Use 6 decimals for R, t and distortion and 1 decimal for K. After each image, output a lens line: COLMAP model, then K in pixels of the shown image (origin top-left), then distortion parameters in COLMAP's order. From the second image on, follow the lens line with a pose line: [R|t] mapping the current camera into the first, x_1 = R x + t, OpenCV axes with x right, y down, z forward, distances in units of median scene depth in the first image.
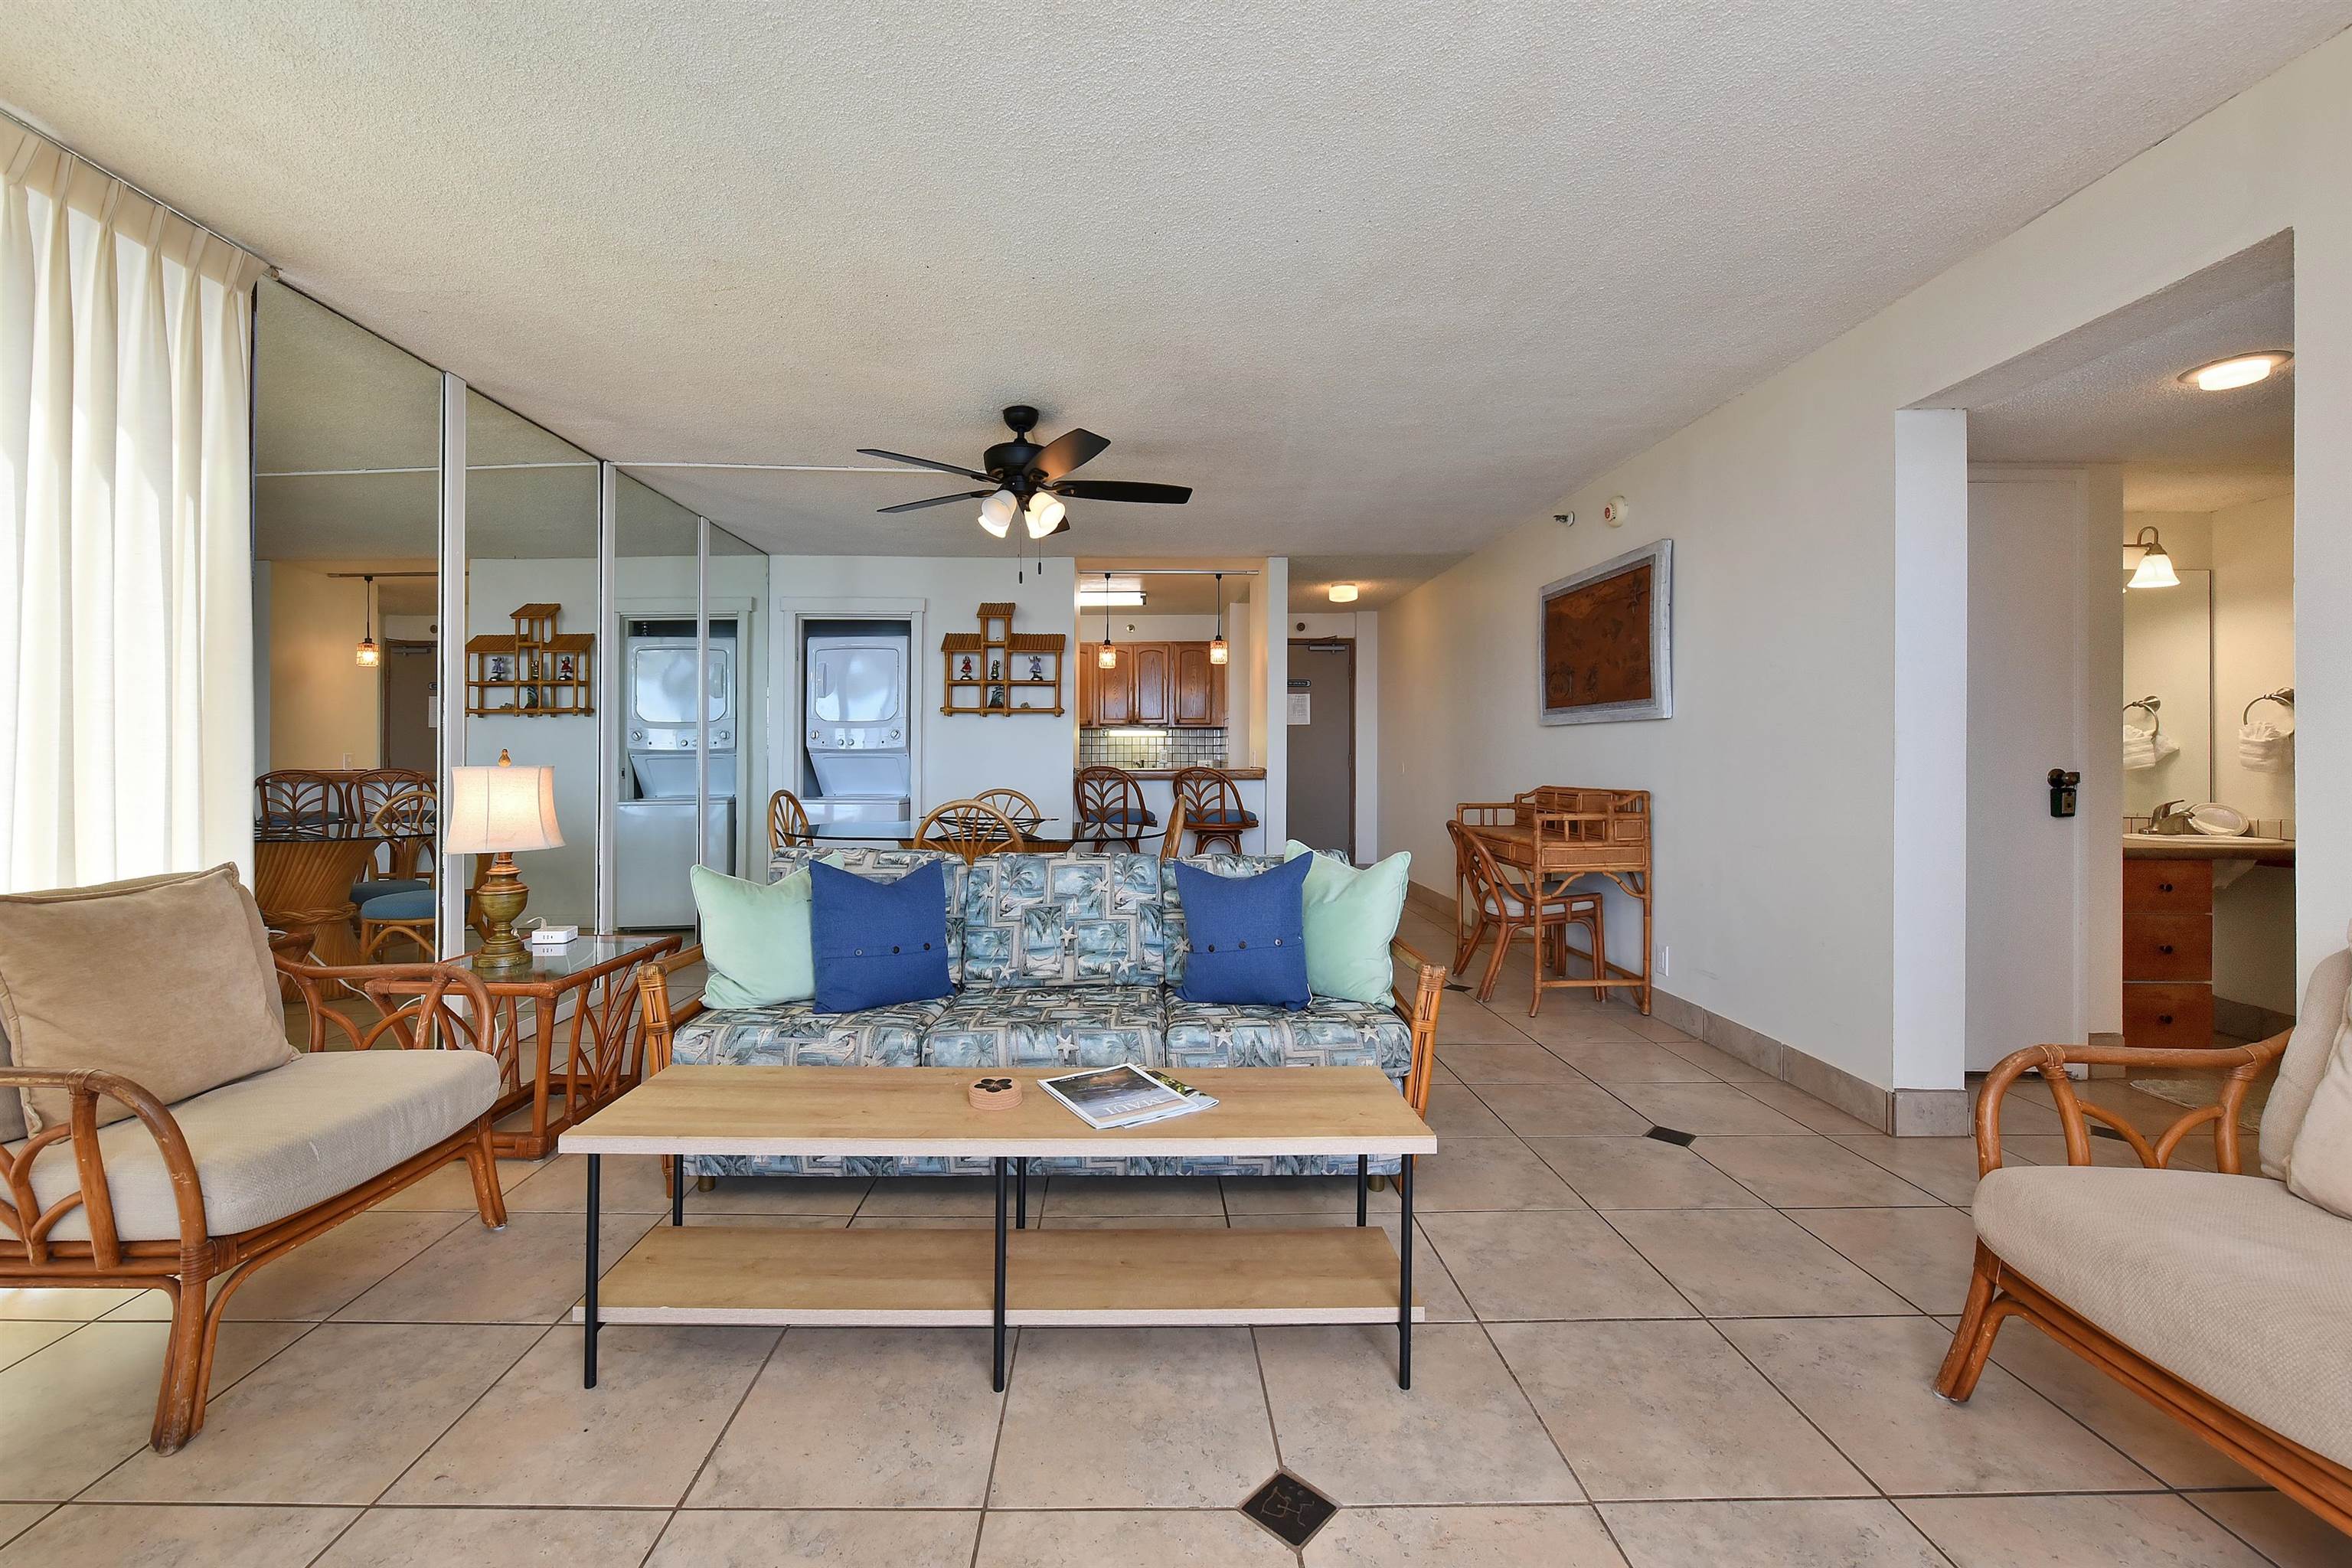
lens RADIAL K [[983.3, 0, 1165.9], [0, 983.3, 741.2], [0, 0, 1]] dist [0.005473, 0.000299]
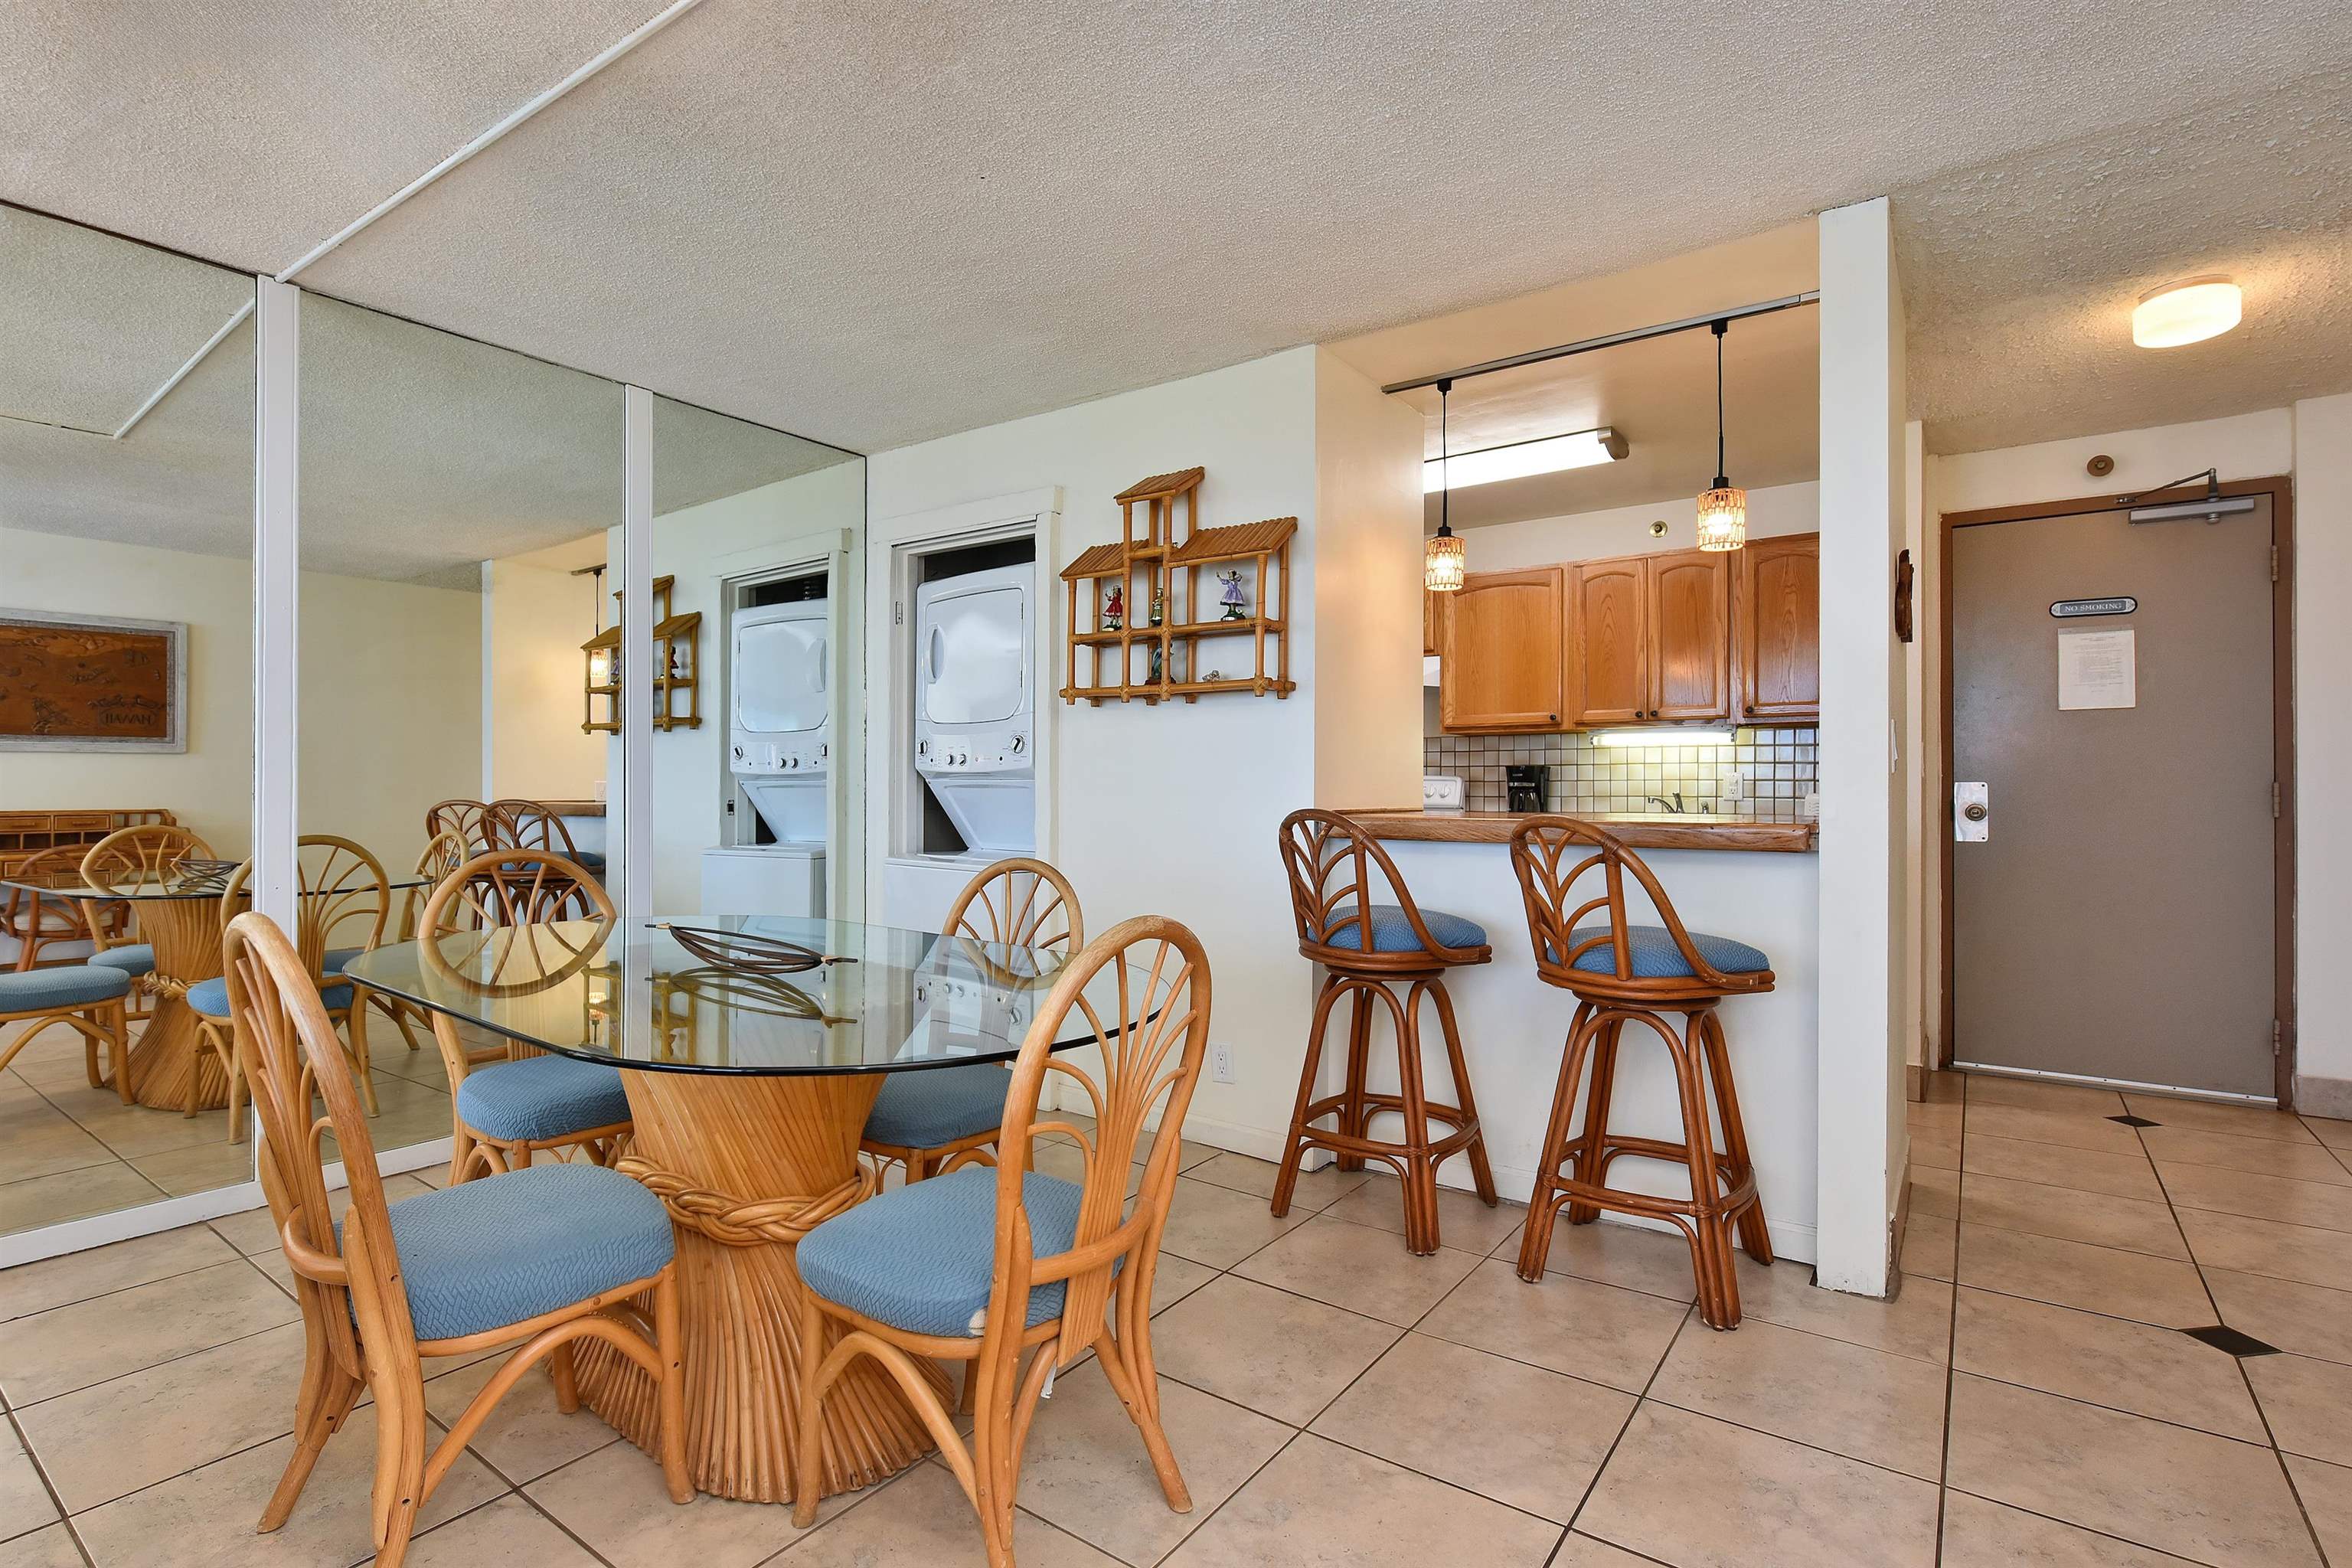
lens RADIAL K [[1171.9, 0, 1045.7], [0, 1171.9, 779.3], [0, 0, 1]] dist [-0.018967, 0.000084]
pose [[0.766539, -0.001769, -0.642195, 0.227799], [0.008109, 0.999943, 0.006924, 0.011962], [0.642147, -0.010516, 0.766510, 0.750382]]
